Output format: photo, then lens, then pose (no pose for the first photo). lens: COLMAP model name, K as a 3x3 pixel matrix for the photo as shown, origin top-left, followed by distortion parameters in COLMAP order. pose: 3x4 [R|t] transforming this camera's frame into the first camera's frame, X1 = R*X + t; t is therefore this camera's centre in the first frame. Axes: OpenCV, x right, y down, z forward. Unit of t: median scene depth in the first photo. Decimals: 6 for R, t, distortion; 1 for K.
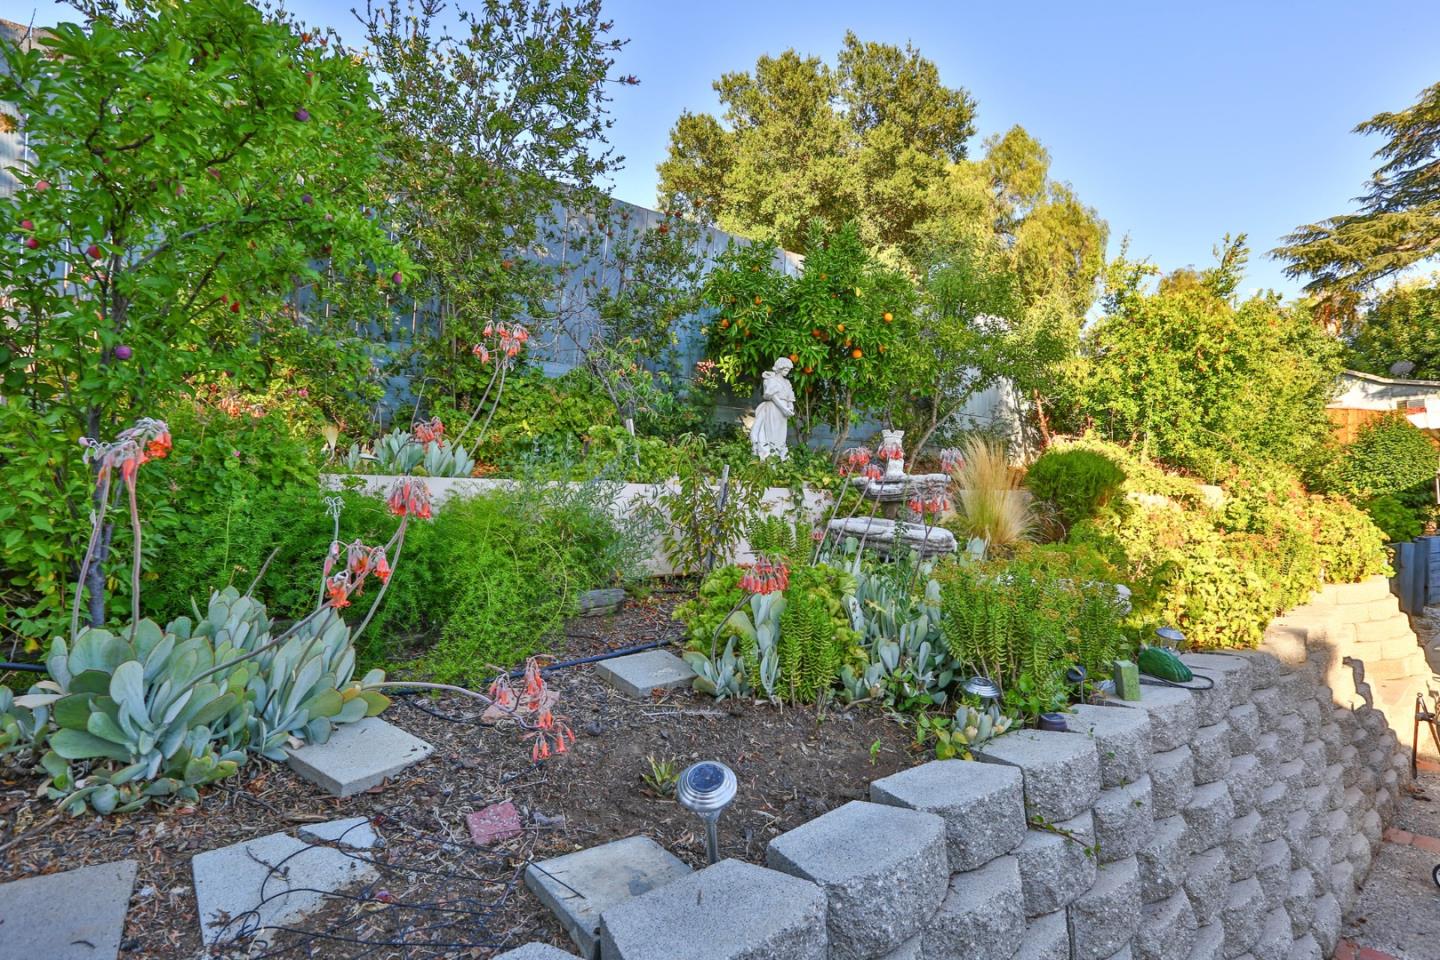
lens RADIAL K [[696.0, 0, 726.0], [0, 696.0, 472.1], [0, 0, 1]] dist [-0.049984, 0.016368]
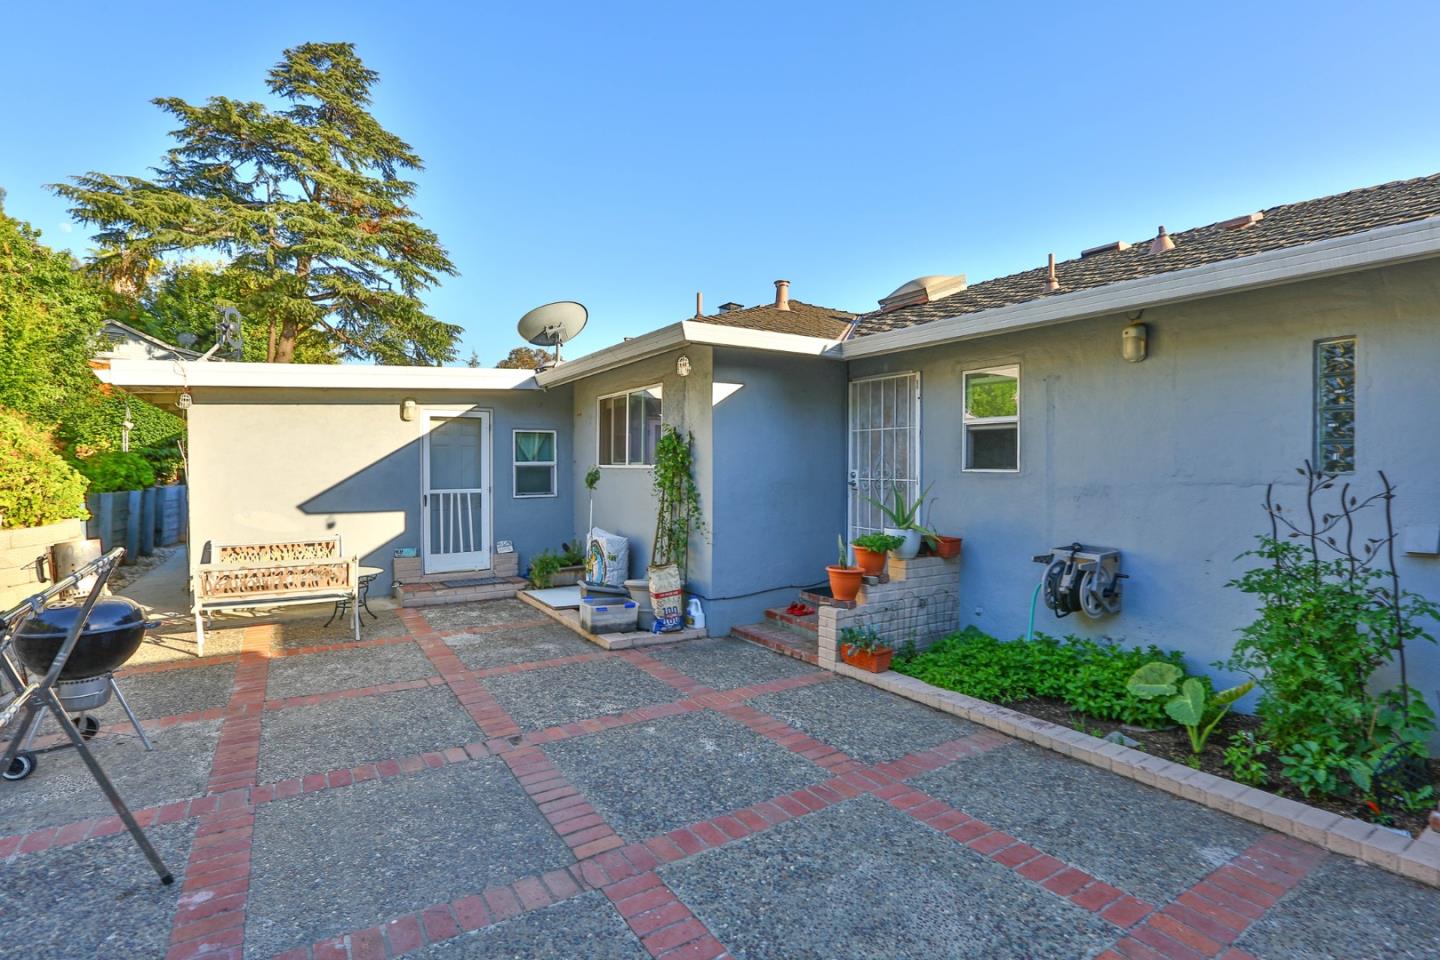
lens RADIAL K [[699.3, 0, 727.3], [0, 699.3, 470.4], [0, 0, 1]] dist [-0.054601, 0.021681]
pose [[0.125436, 0.000130, 0.992102, 0.014787], [-0.056944, 0.998352, 0.007068, 0.004073], [-0.990466, -0.057381, 0.125237, -0.055082]]
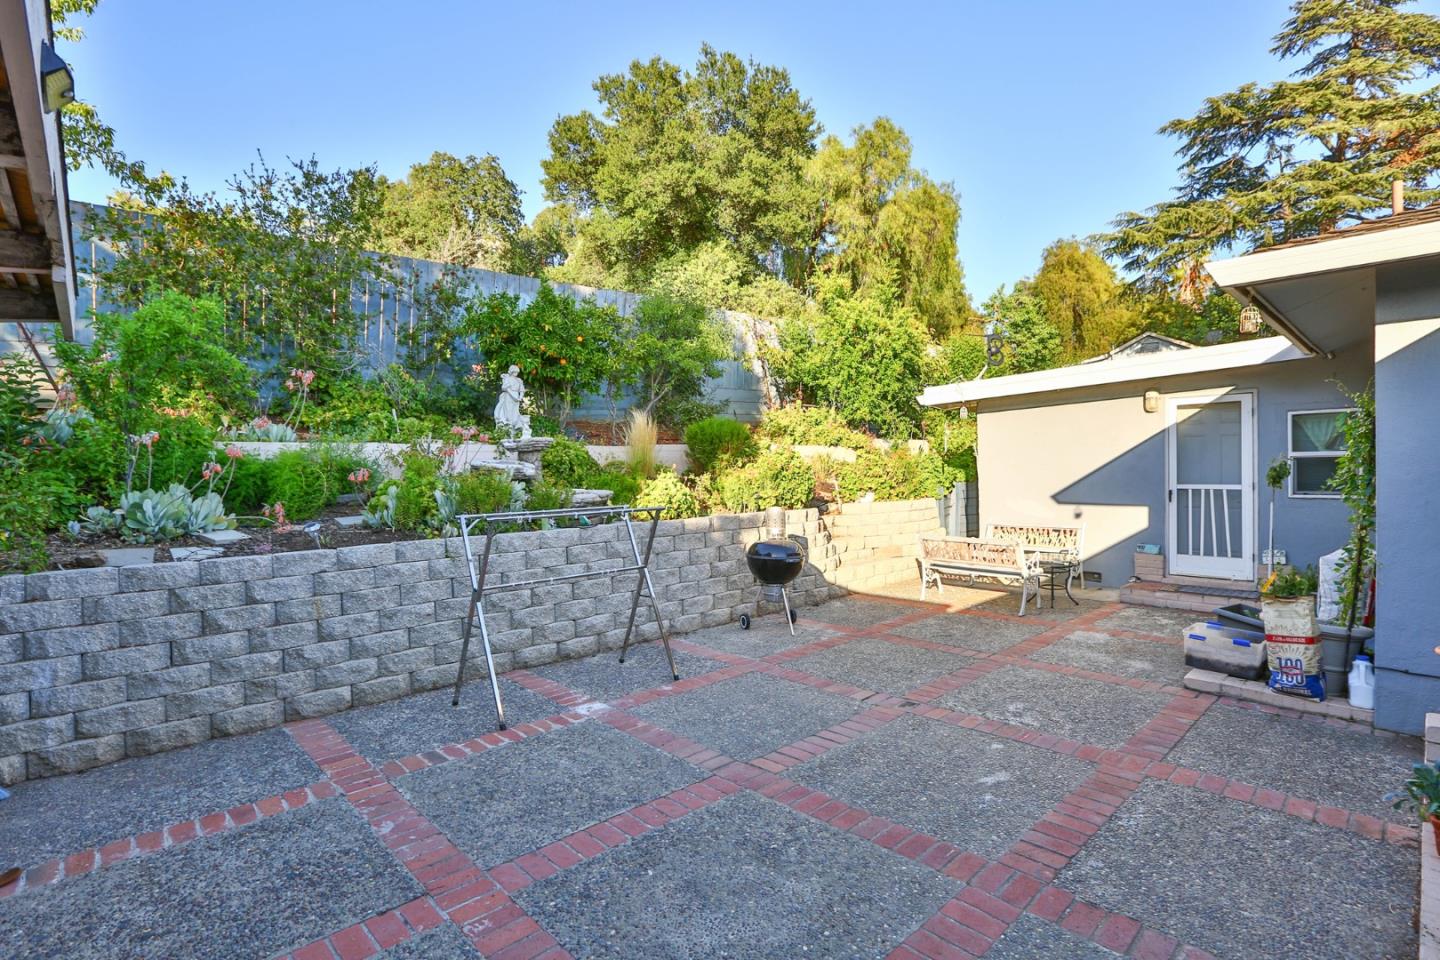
lens RADIAL K [[699.3, 0, 727.3], [0, 699.3, 470.4], [0, 0, 1]] dist [-0.054601, 0.021681]
pose [[0.997954, -0.008679, 0.063337, 0.148052], [0.004582, 0.997904, 0.064543, -0.006153], [-0.063765, -0.064121, 0.995903, -0.210709]]
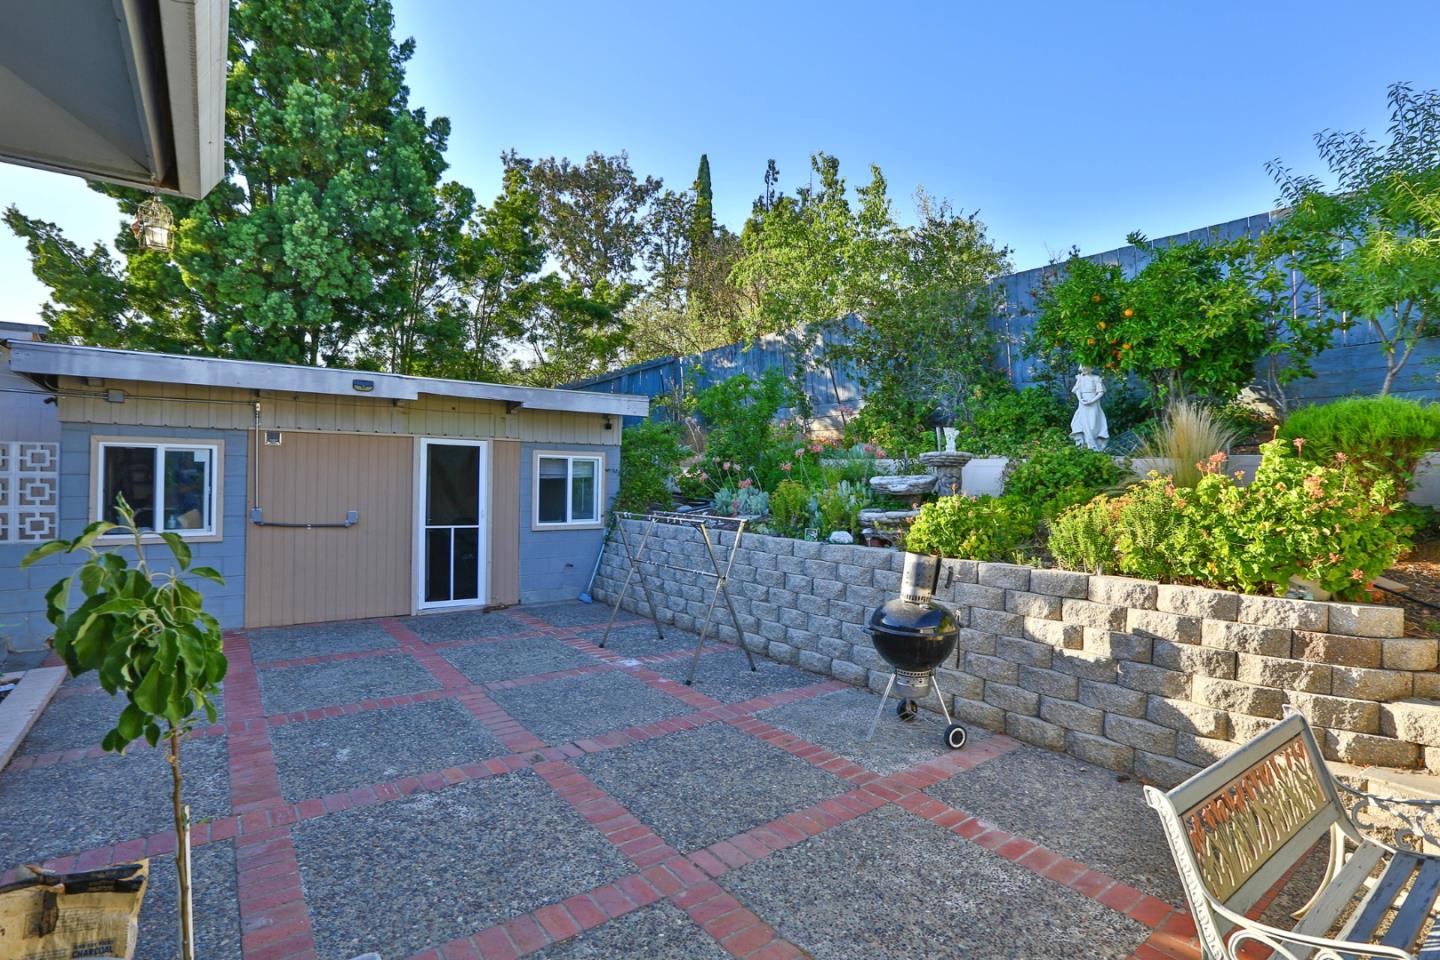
lens RADIAL K [[696.0, 0, 726.0], [0, 696.0, 472.1], [0, 0, 1]] dist [-0.049984, 0.016368]
pose [[-0.049529, 0.001468, -0.998772, 0.452772], [0.039780, 0.999208, -0.000504, 0.006893], [0.997980, -0.039756, -0.049548, 0.113849]]
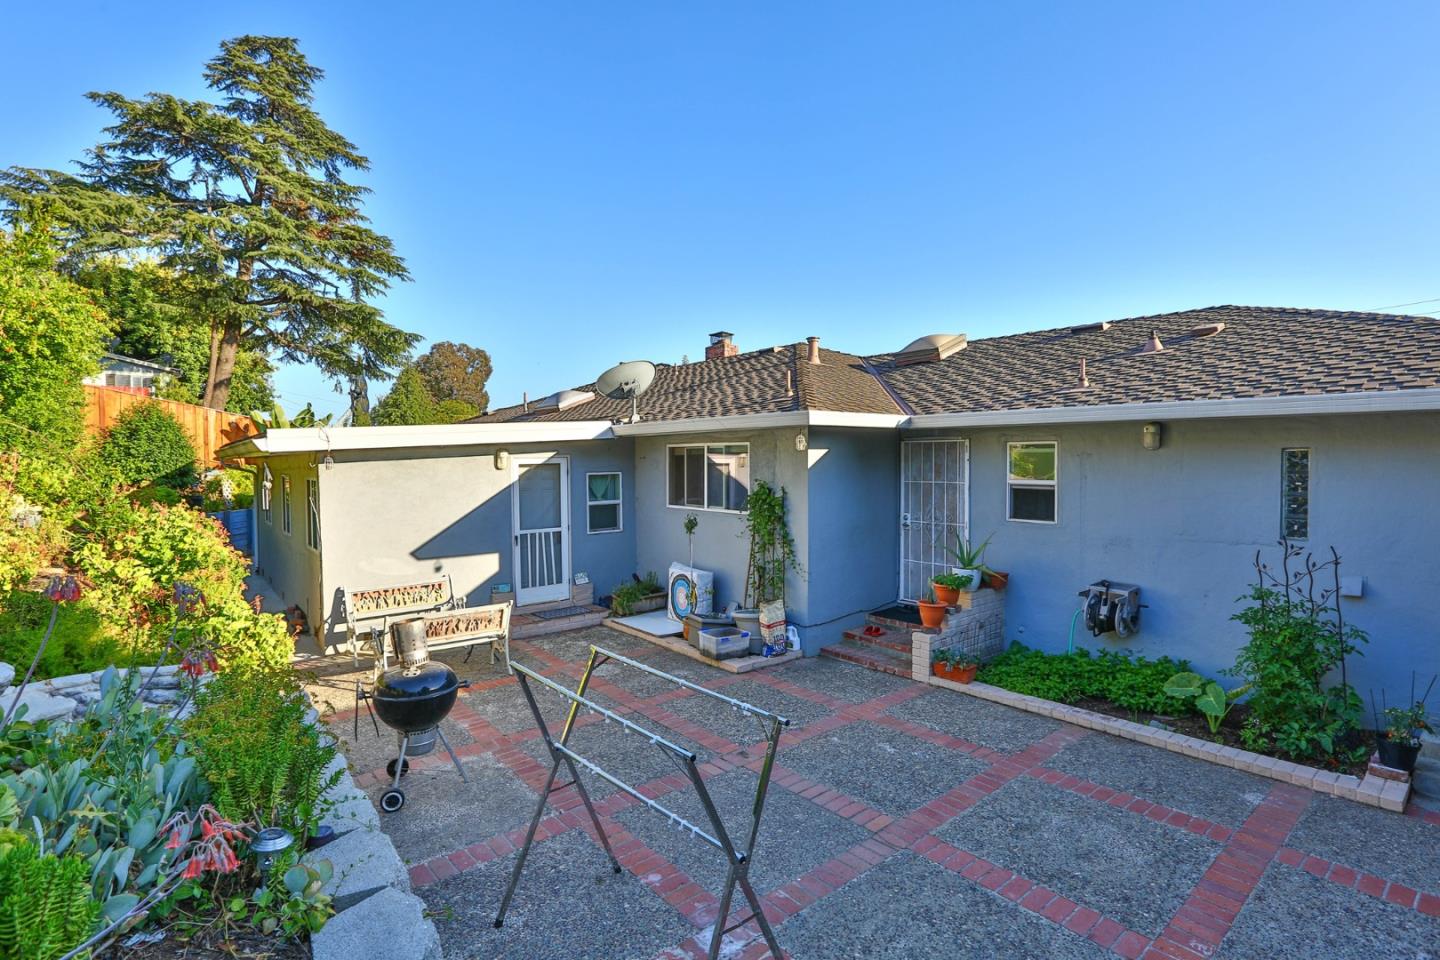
lens RADIAL K [[702.3, 0, 726.8], [0, 702.3, 469.3], [0, 0, 1]] dist [-0.060356, 0.025467]
pose [[0.004467, -0.013286, 0.999902, -0.069148], [-0.048733, 0.998721, 0.013488, -0.029204], [-0.998802, -0.048789, 0.003814, 0.049303]]
